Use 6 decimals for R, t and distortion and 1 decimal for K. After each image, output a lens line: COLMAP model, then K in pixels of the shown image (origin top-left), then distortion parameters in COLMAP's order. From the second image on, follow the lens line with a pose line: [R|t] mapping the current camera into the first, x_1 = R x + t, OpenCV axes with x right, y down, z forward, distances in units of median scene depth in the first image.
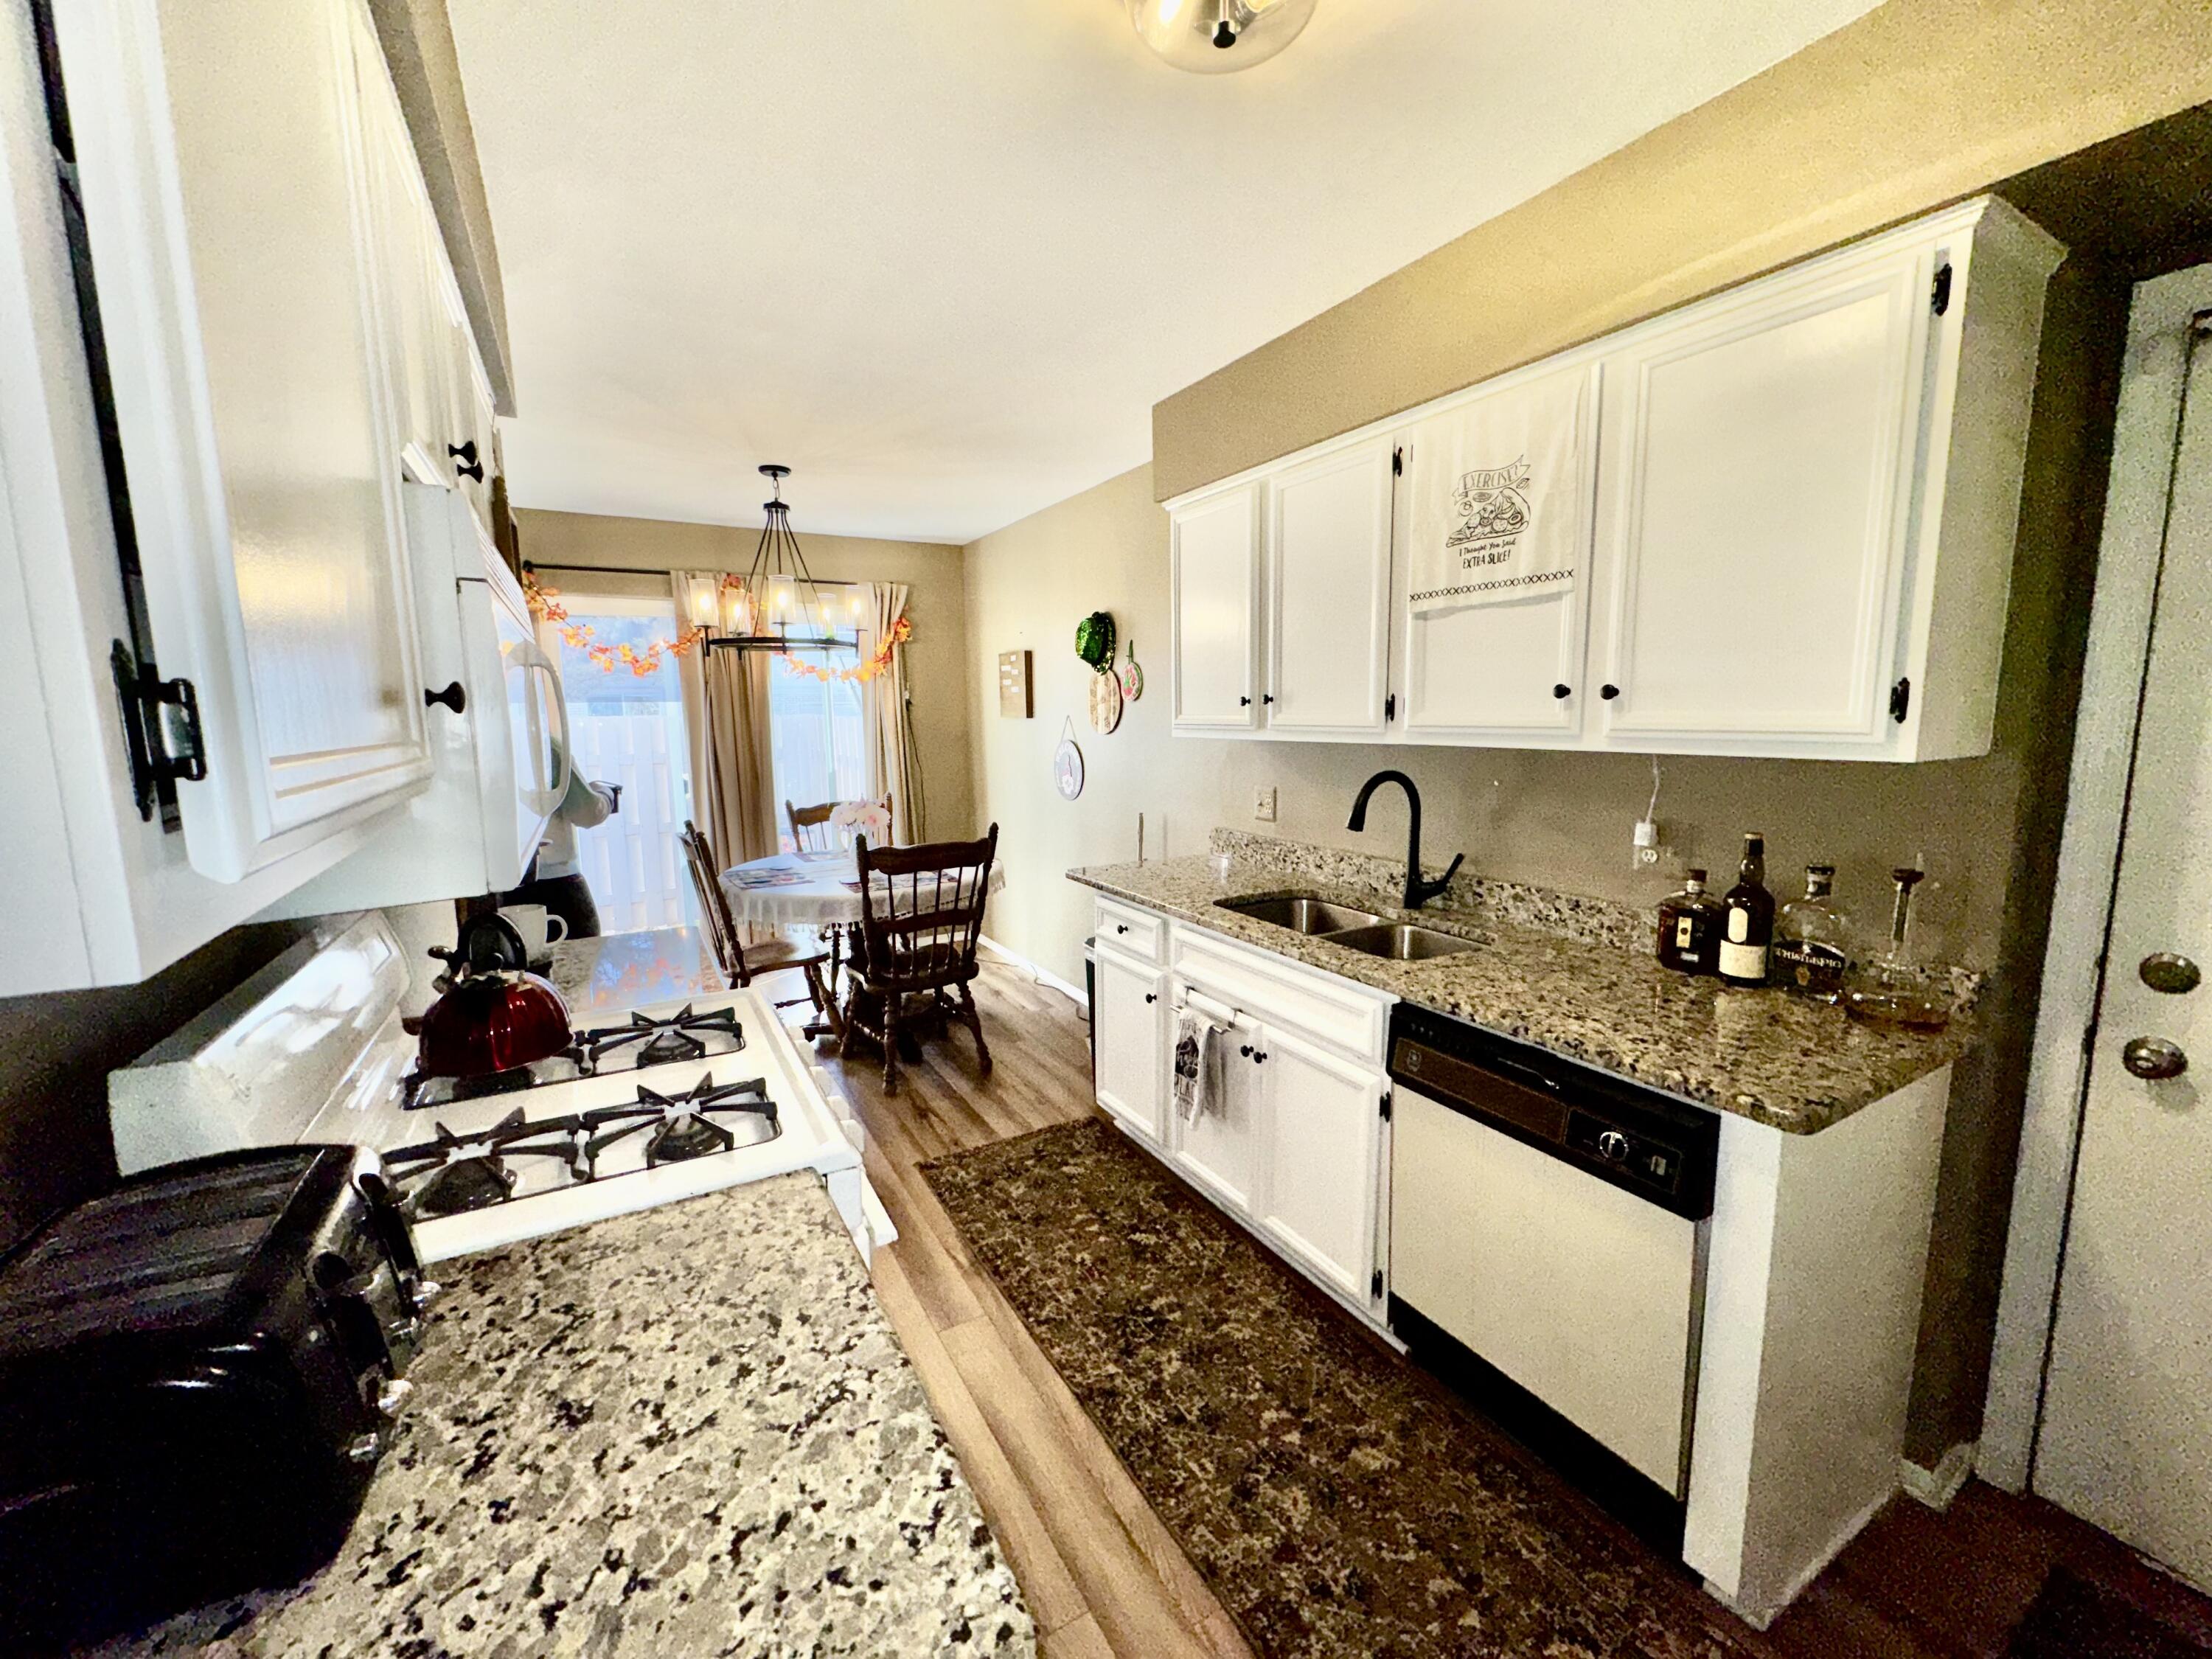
lens RADIAL K [[876.0, 0, 1101.7], [0, 876.0, 822.3], [0, 0, 1]] dist [-0.003924, 0.000889]
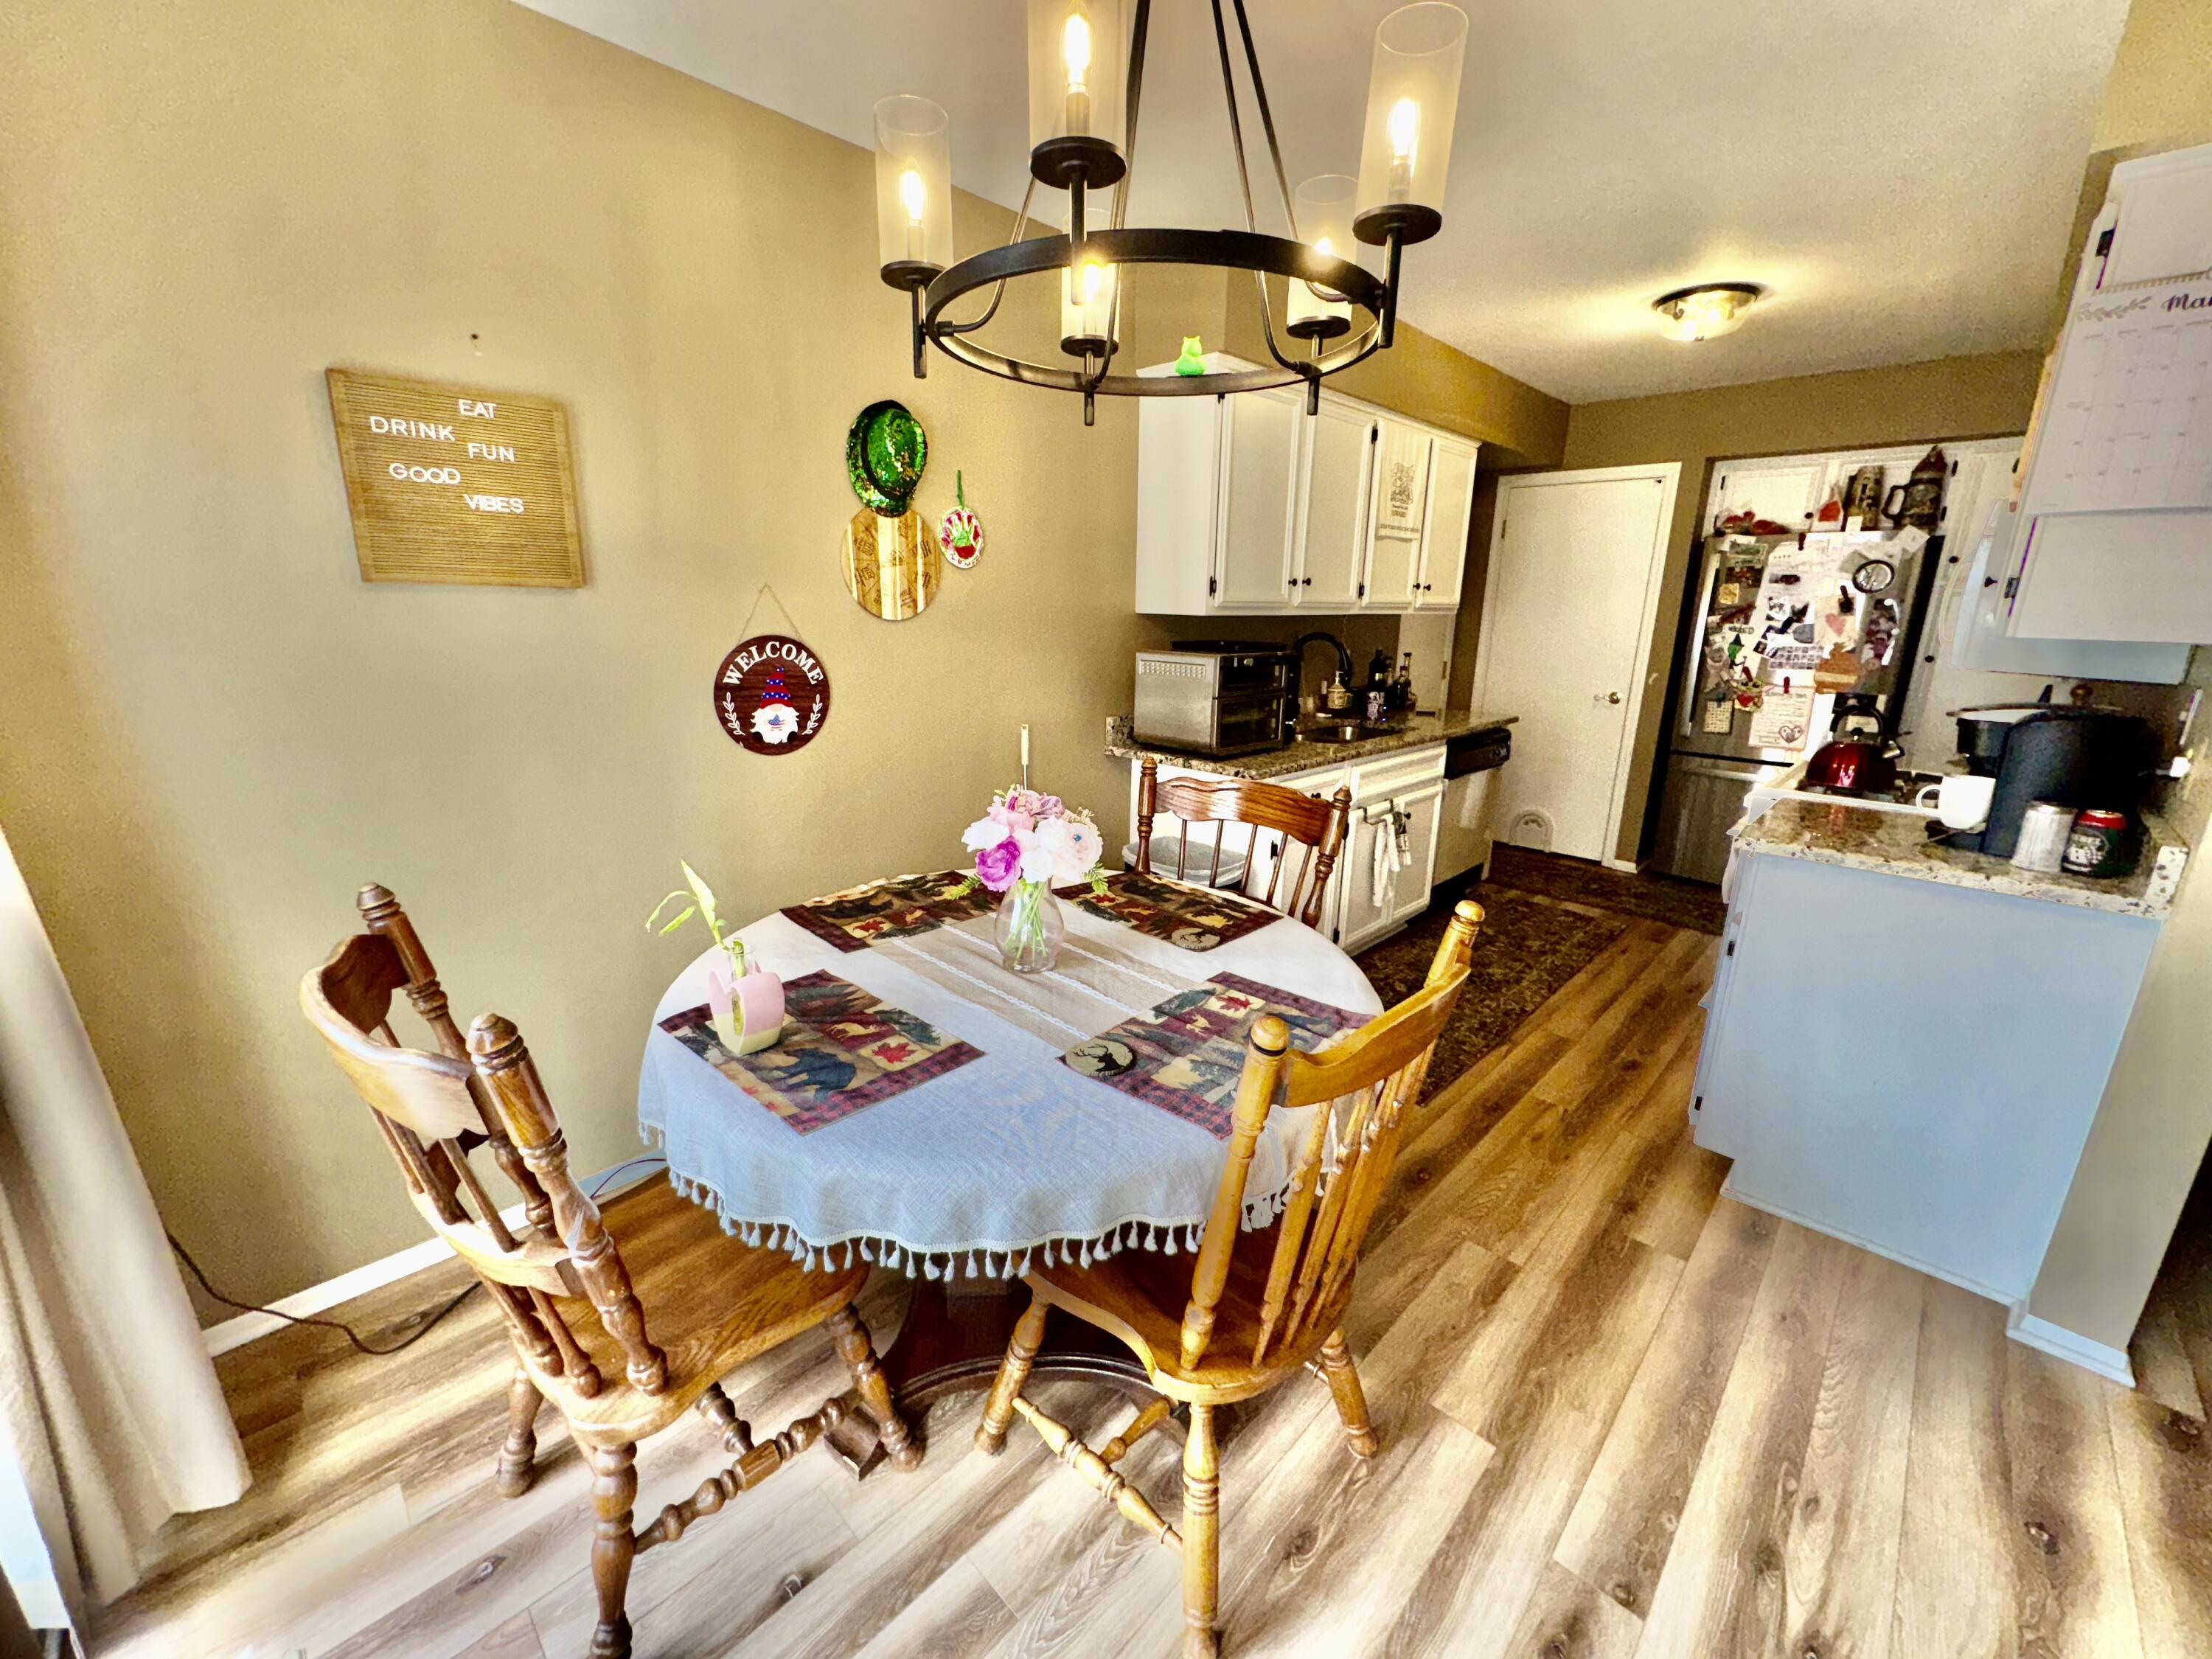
lens RADIAL K [[876.0, 0, 1107.1], [0, 876.0, 823.4], [0, 0, 1]] dist [-0.003924, 0.000889]
pose [[-0.273802, -0.233498, 0.933012, -1.221895], [0.110764, 0.955973, 0.271749, -0.223840], [-0.955387, 0.177749, -0.235884, 2.006306]]
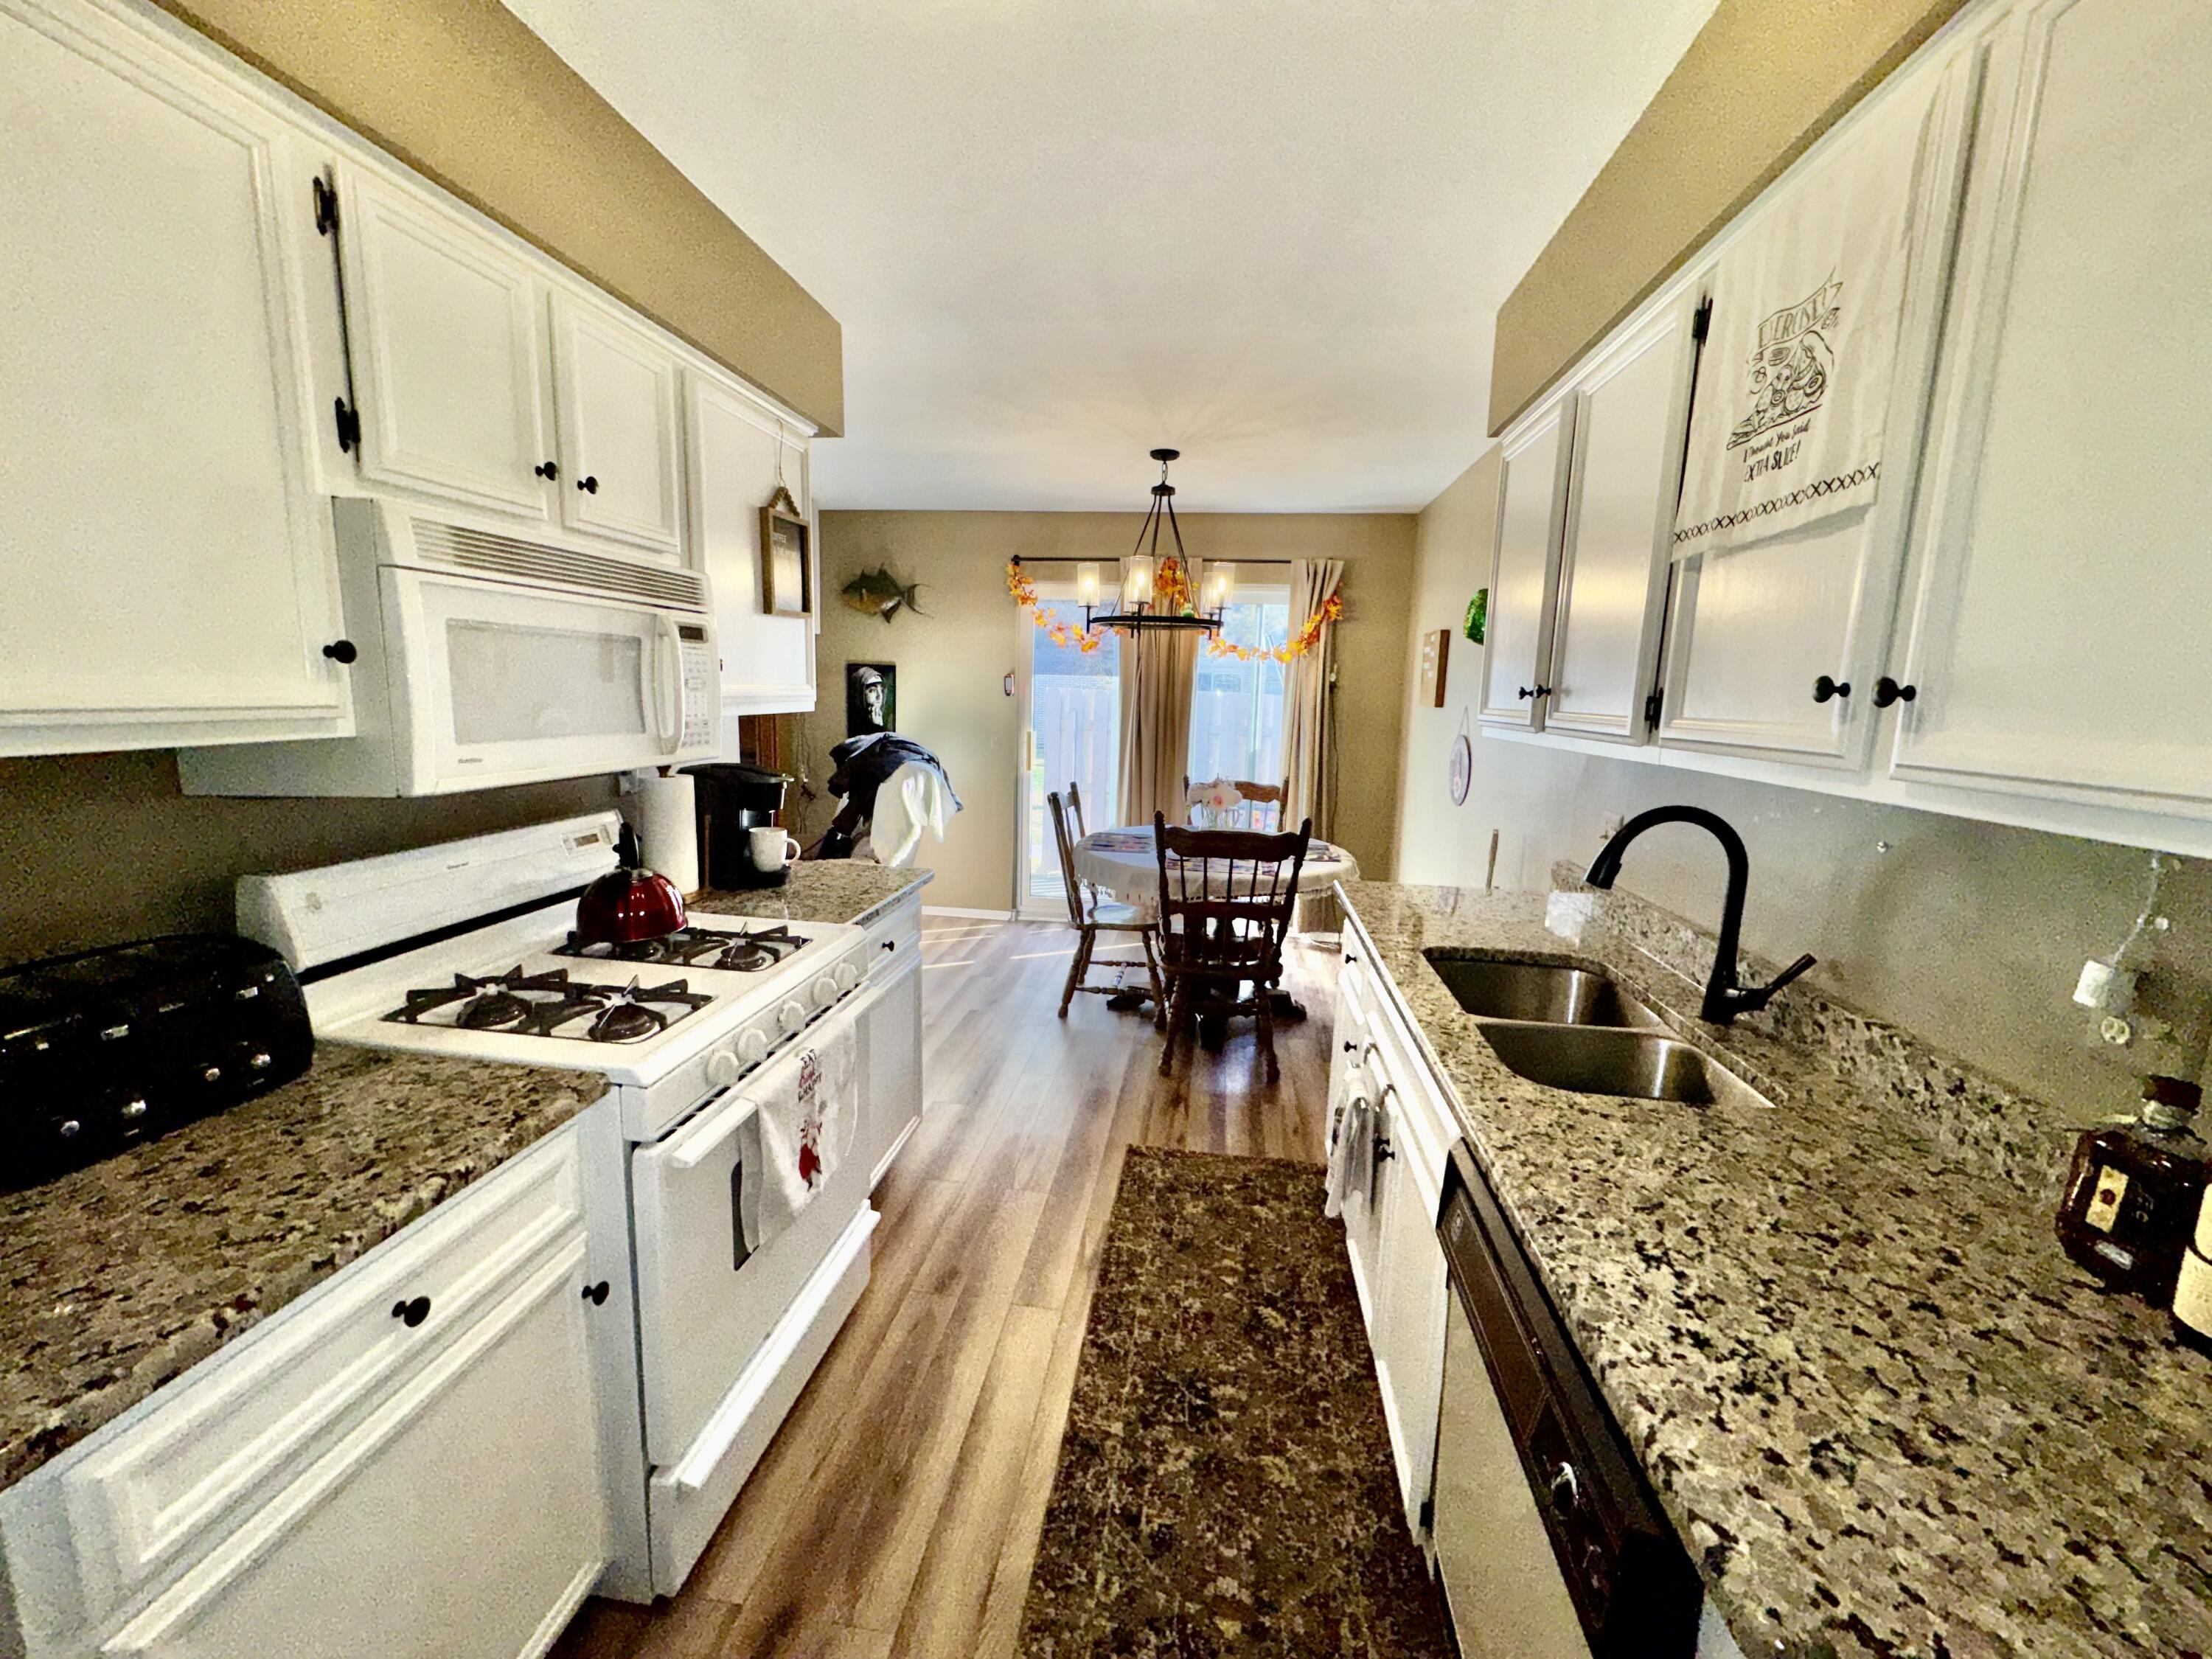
lens RADIAL K [[876.0, 0, 1108.0], [0, 876.0, 823.2], [0, 0, 1]] dist [-0.003924, 0.000889]
pose [[0.793613, 0.129433, -0.594496, 0.428485], [-0.118118, 0.991296, 0.058144, -0.037640], [0.596847, 0.024077, 0.801993, 0.245272]]
